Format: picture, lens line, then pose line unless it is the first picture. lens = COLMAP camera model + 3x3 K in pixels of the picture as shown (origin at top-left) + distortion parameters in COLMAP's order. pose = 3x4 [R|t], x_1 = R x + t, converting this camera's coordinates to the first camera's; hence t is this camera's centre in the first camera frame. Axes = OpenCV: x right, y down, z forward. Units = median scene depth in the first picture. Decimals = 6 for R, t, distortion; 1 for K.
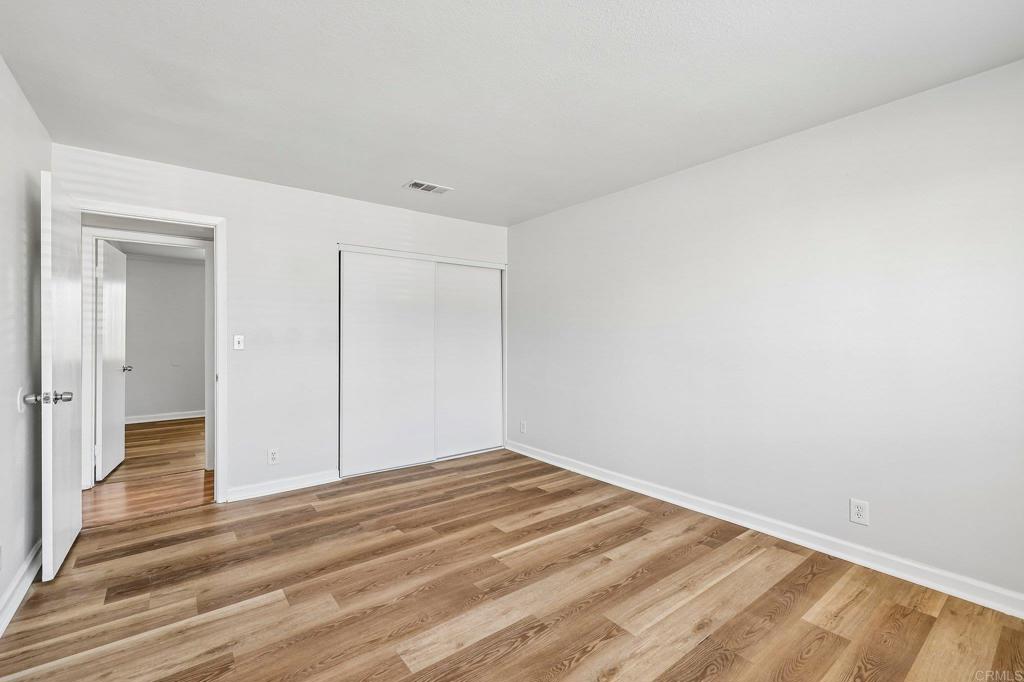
lens RADIAL K [[445.8, 0, 511.2], [0, 445.8, 336.2], [0, 0, 1]] dist [0.004146, -0.000024]
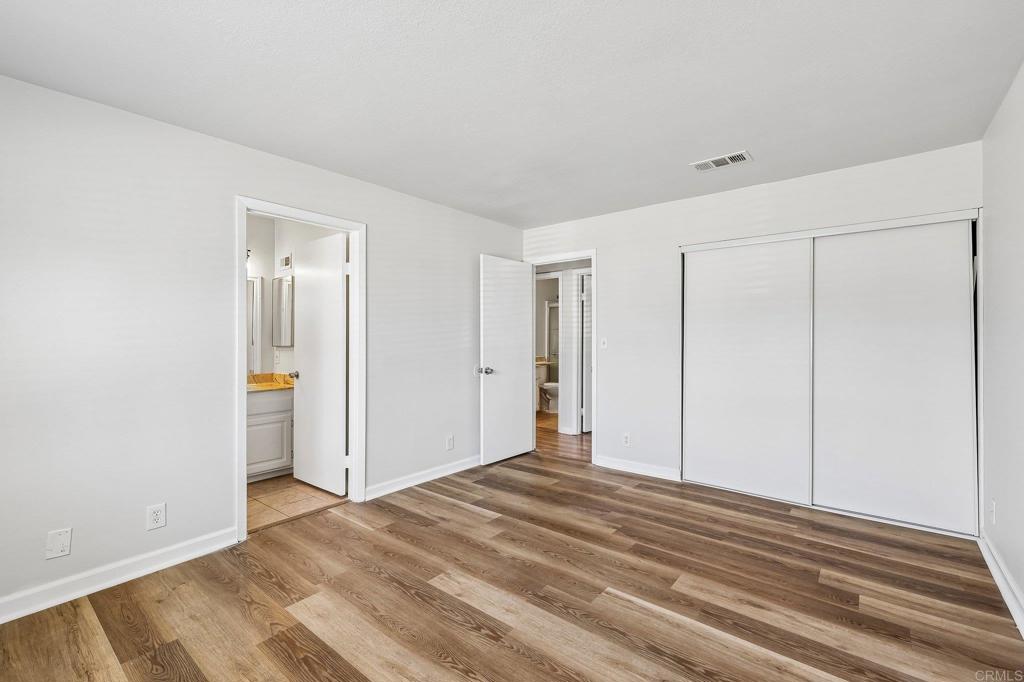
lens RADIAL K [[445.8, 0, 511.2], [0, 445.8, 336.2], [0, 0, 1]] dist [0.004146, -0.000024]
pose [[0.226499, -0.003678, -0.974004, 0.616504], [0.002075, 0.999992, -0.003293, -0.003122], [0.974009, -0.001276, 0.226505, 0.484787]]
